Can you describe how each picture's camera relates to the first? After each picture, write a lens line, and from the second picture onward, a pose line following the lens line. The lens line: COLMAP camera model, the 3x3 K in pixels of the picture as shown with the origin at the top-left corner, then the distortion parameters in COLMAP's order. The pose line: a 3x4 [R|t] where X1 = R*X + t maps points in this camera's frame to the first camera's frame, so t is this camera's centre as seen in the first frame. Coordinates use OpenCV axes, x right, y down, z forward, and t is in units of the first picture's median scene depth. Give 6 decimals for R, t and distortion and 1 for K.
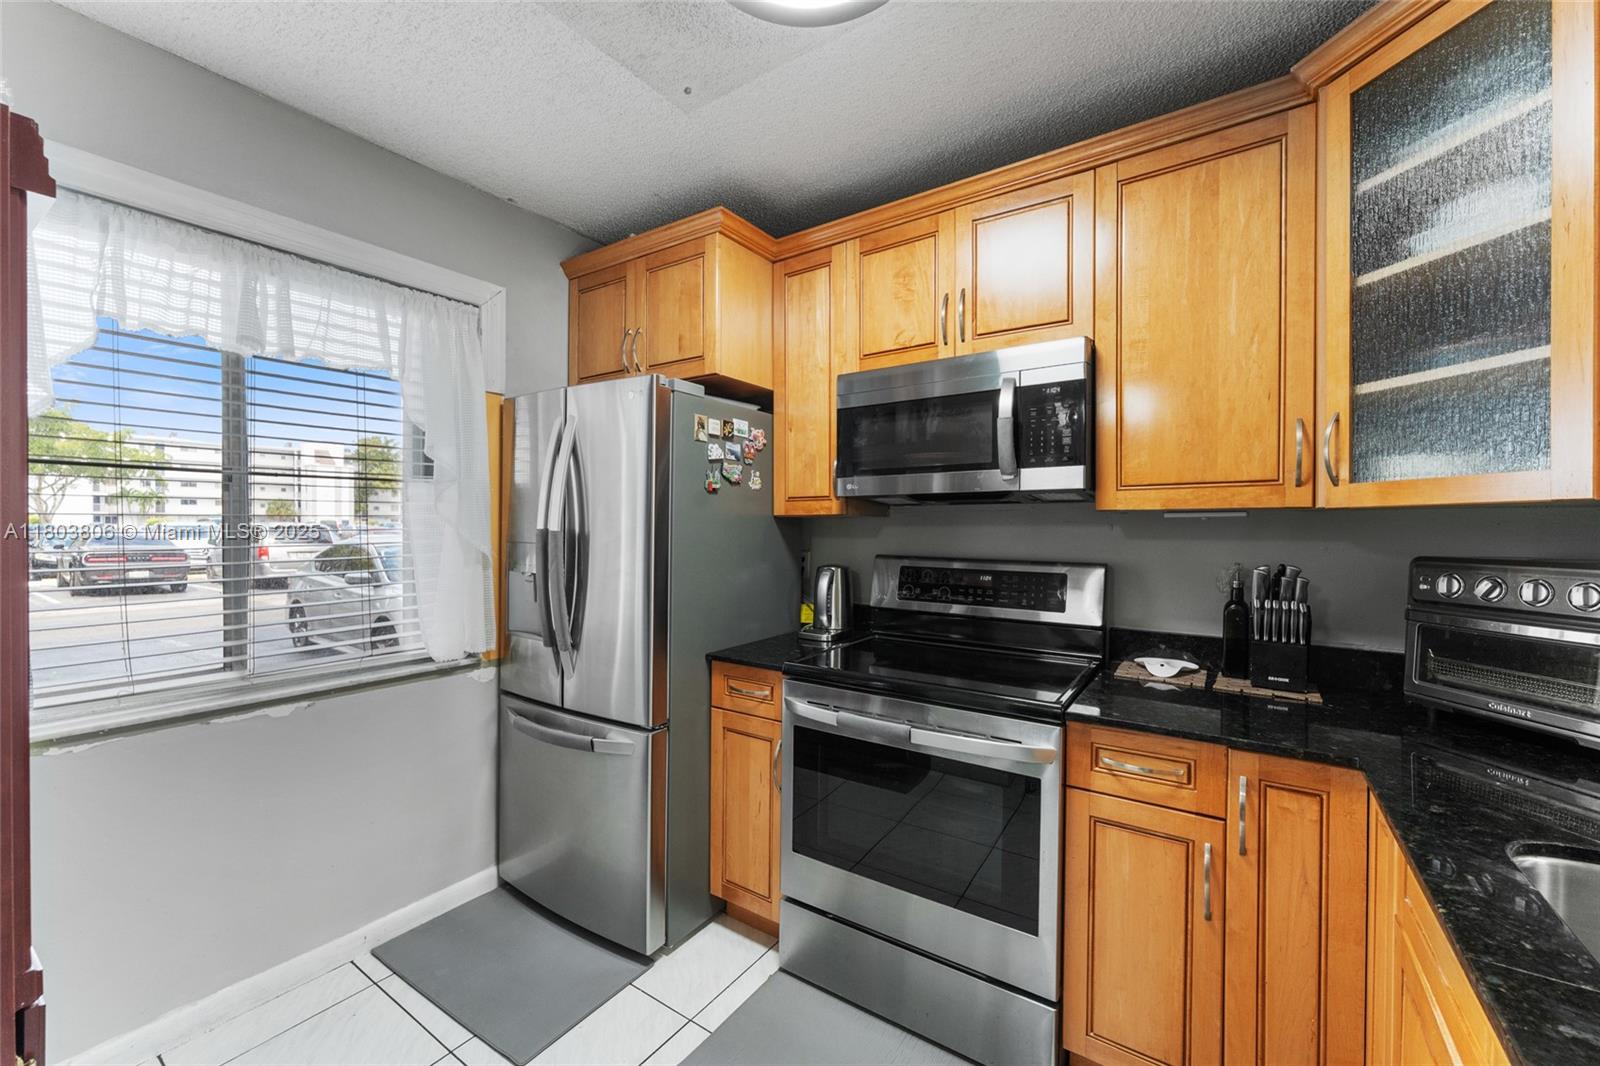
lens RADIAL K [[644.1, 0, 794.7], [0, 644.1, 535.2], [0, 0, 1]] dist [0.000811, 0.000660]
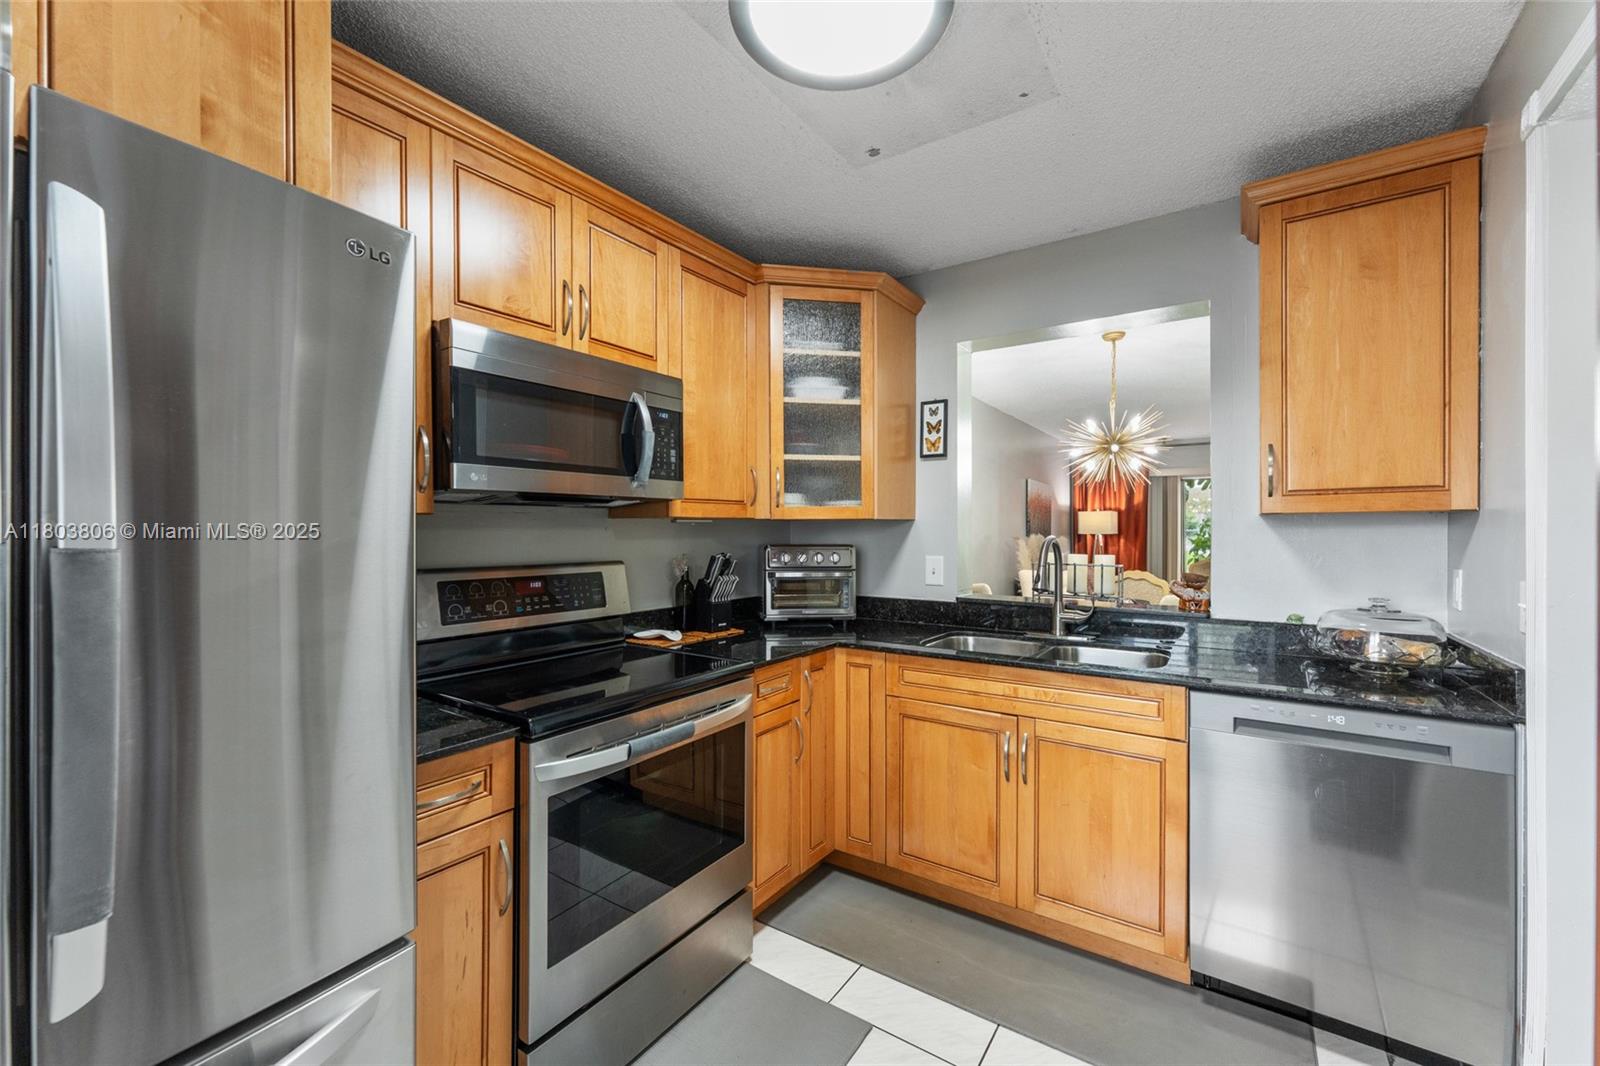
lens RADIAL K [[644.1, 0, 792.5], [0, 644.1, 535.4], [0, 0, 1]] dist [0.000811, 0.000660]
pose [[0.006434, -0.012740, 0.999898, -0.701684], [0.013366, 0.999831, 0.012653, -0.013266], [-0.999890, 0.013283, 0.006604, 0.671996]]
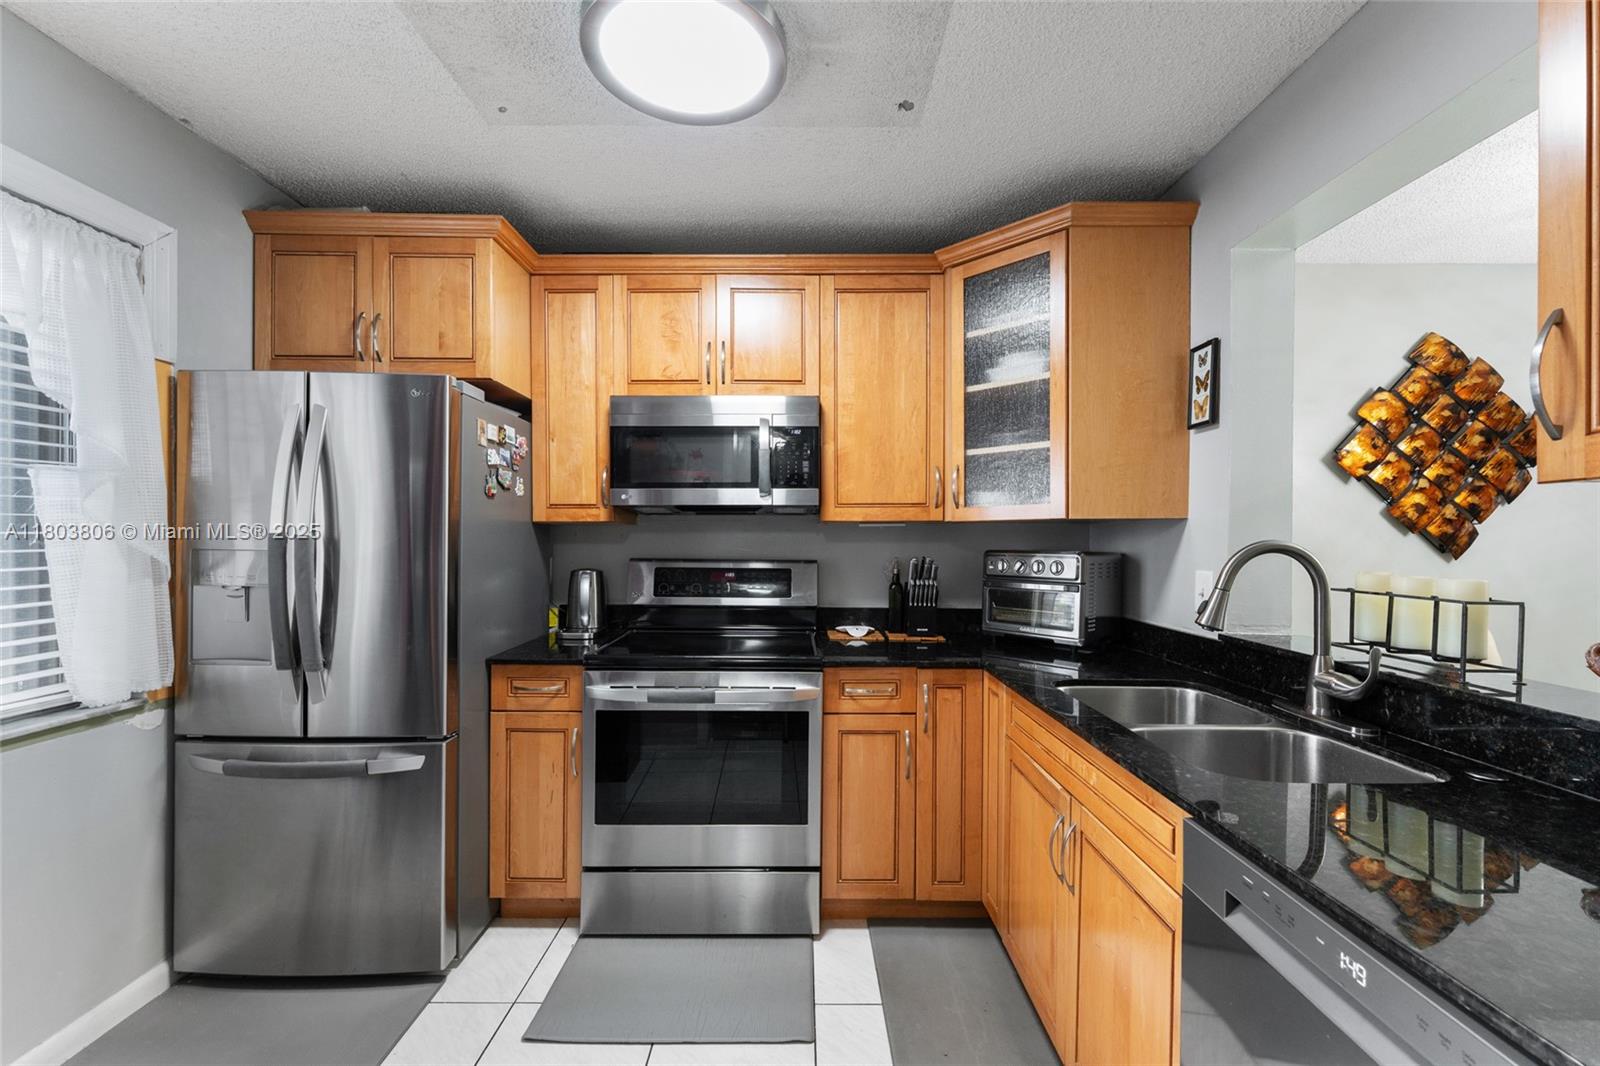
lens RADIAL K [[644.1, 0, 807.9], [0, 644.1, 548.4], [0, 0, 1]] dist [0.000811, 0.000660]
pose [[0.821902, -0.008758, 0.569561, -0.312976], [0.007104, 0.999962, 0.005125, 0.011926], [-0.569584, -0.000166, 0.821933, -0.114002]]
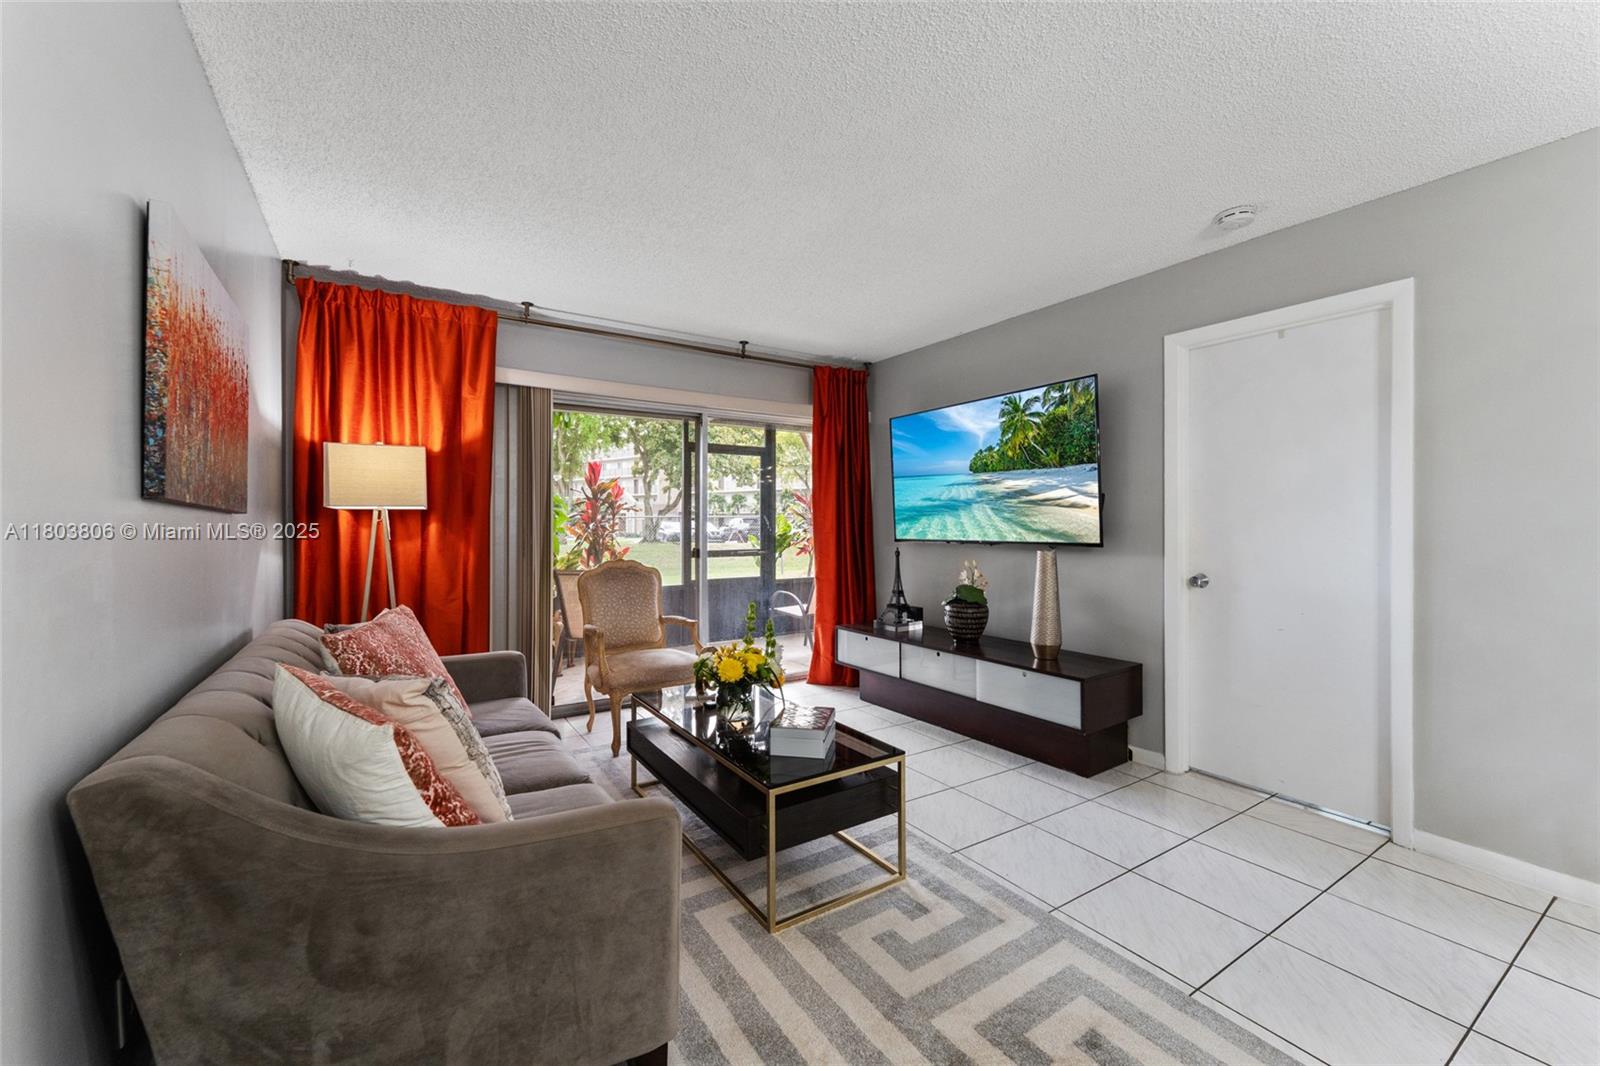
lens RADIAL K [[644.1, 0, 800.2], [0, 644.1, 529.1], [0, 0, 1]] dist [0.000811, 0.000660]
pose [[-0.925123, -0.008414, 0.379575, 1.946410], [-0.000778, 0.999794, 0.020266, 0.071989], [-0.379667, 0.018454, -0.924939, -0.226271]]
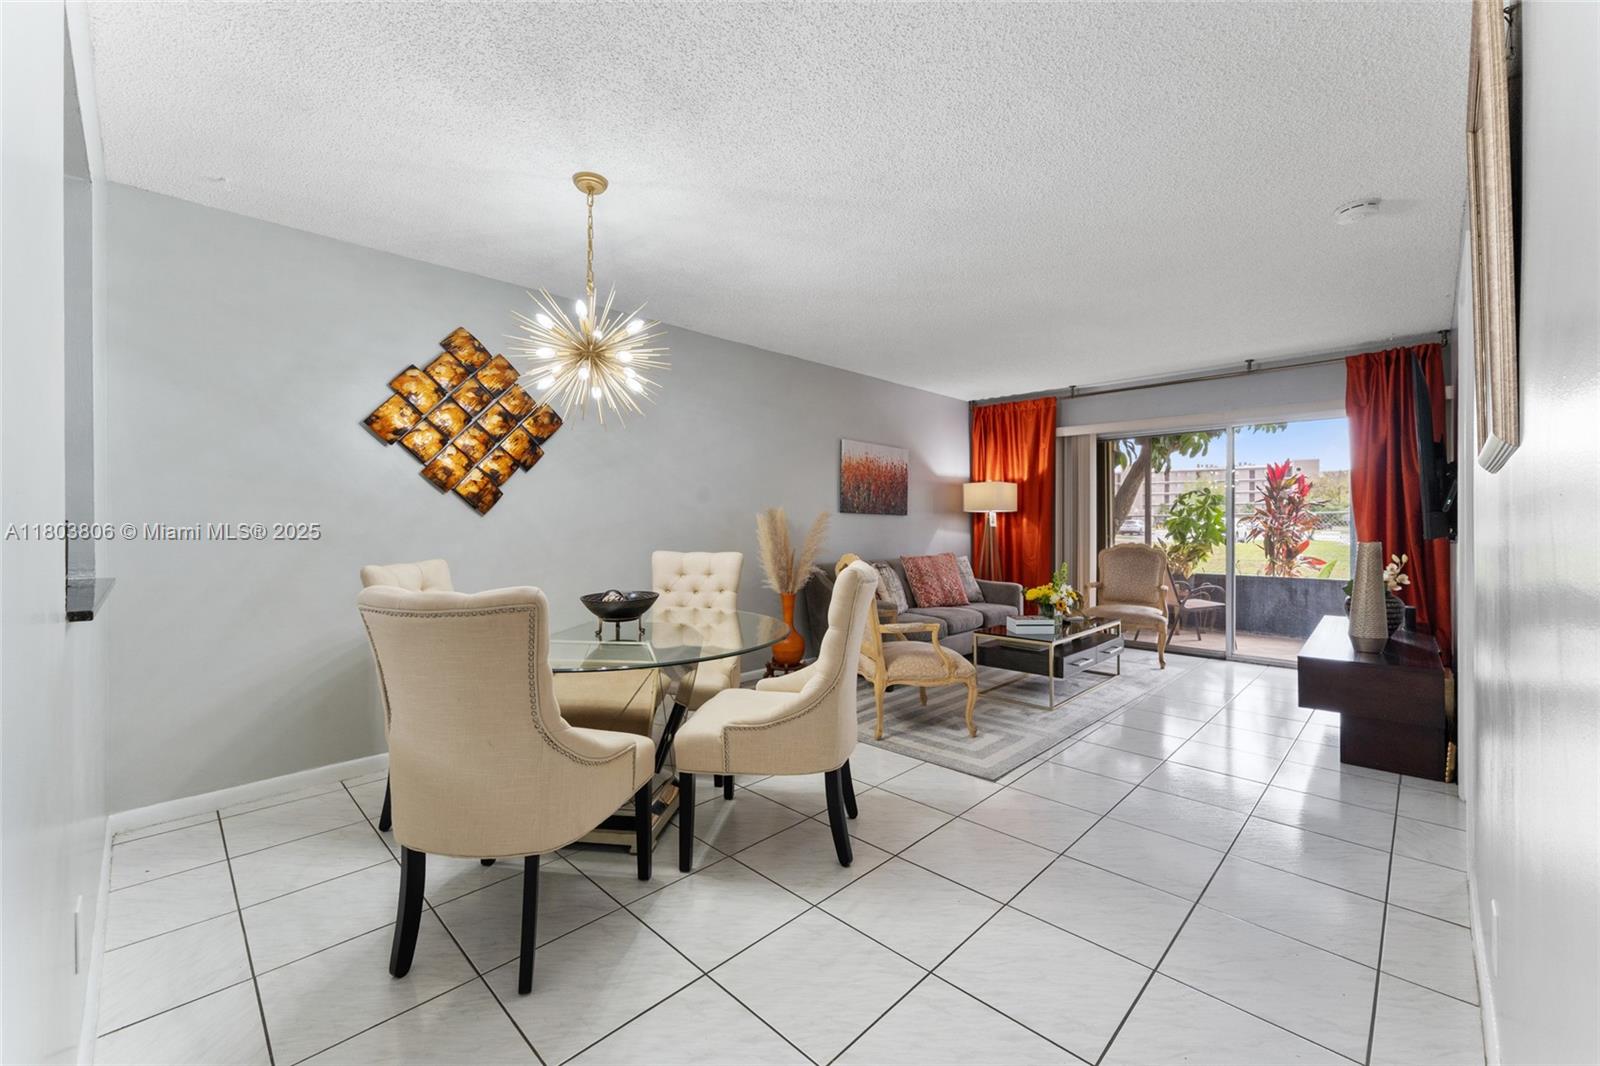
lens RADIAL K [[644.1, 0, 795.0], [0, 644.1, 523.3], [0, 0, 1]] dist [0.000811, 0.000660]
pose [[0.182013, -0.008154, 0.983262, 0.081902], [0.016976, 0.999843, 0.005149, 0.081957], [-0.983150, 0.015755, 0.182123, -0.892540]]
